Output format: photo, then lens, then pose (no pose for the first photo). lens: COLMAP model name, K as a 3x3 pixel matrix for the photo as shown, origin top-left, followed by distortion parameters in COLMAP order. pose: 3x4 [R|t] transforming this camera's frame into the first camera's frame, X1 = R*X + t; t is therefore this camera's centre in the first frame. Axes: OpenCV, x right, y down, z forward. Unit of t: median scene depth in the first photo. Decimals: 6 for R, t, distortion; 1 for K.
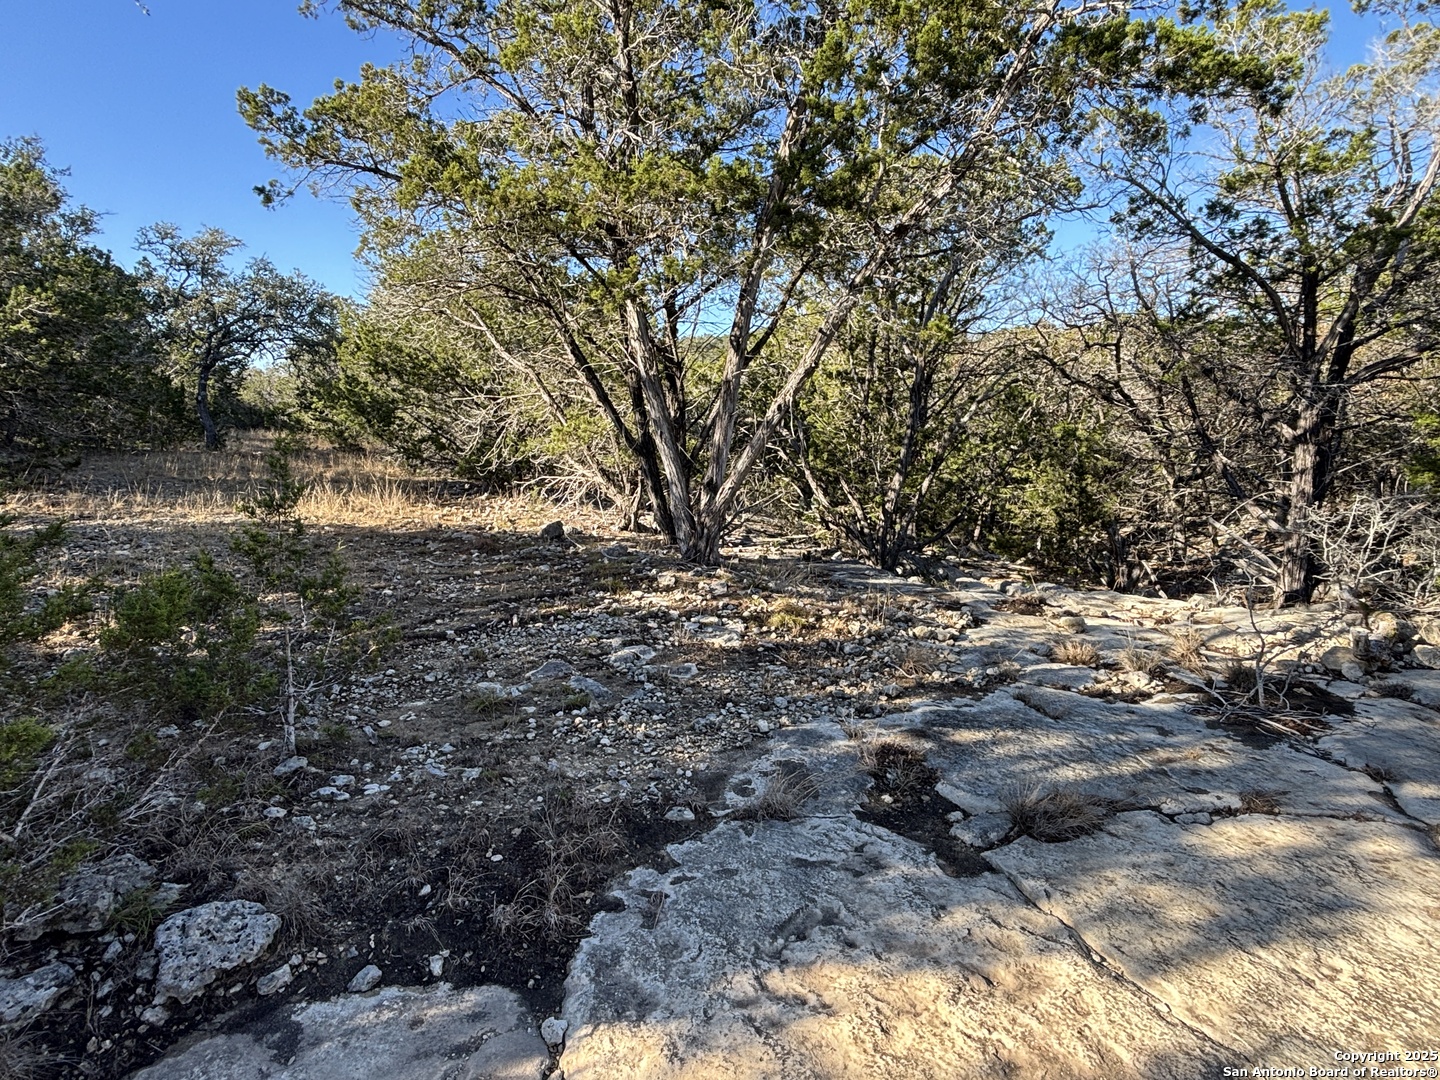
lens RADIAL K [[793.0, 0, 719.7], [0, 793.0, 547.1], [0, 0, 1]] dist [-0.003391, -0.000264]
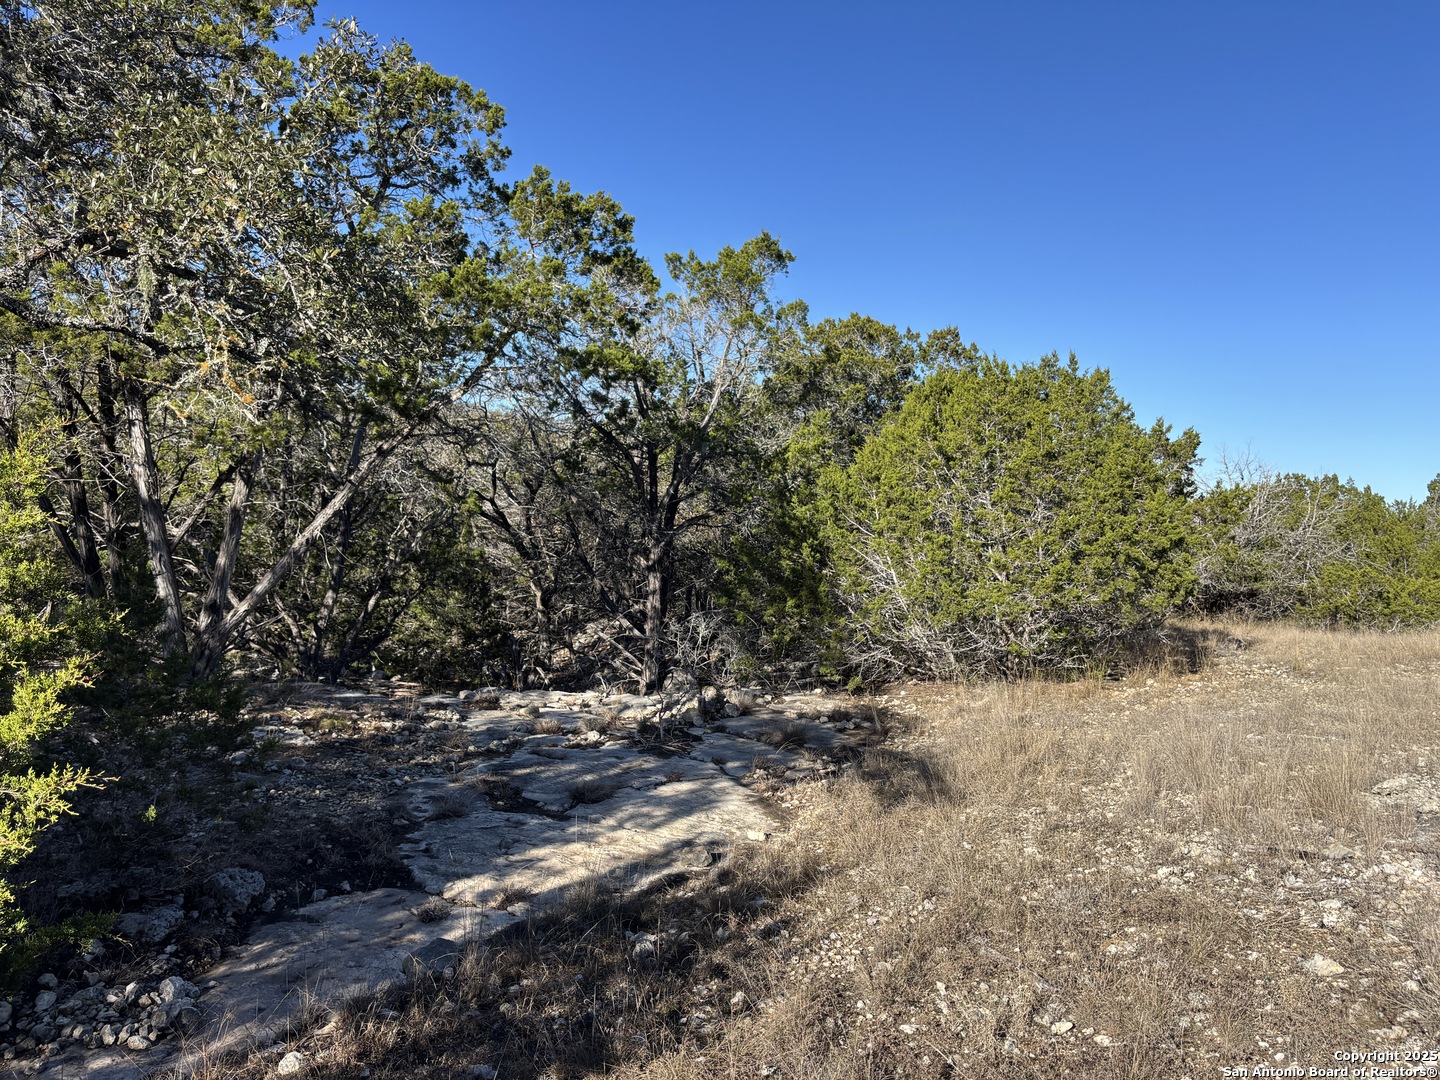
lens RADIAL K [[1091.9, 0, 720.0], [0, 1091.9, 540.0], [0, 0, 1]] dist [0.090899, -0.085983]
pose [[0.741872, 0.034917, 0.669631, -0.450825], [0.044014, 0.993954, -0.100590, 0.008557], [-0.669095, 0.104098, 0.735850, -0.477664]]
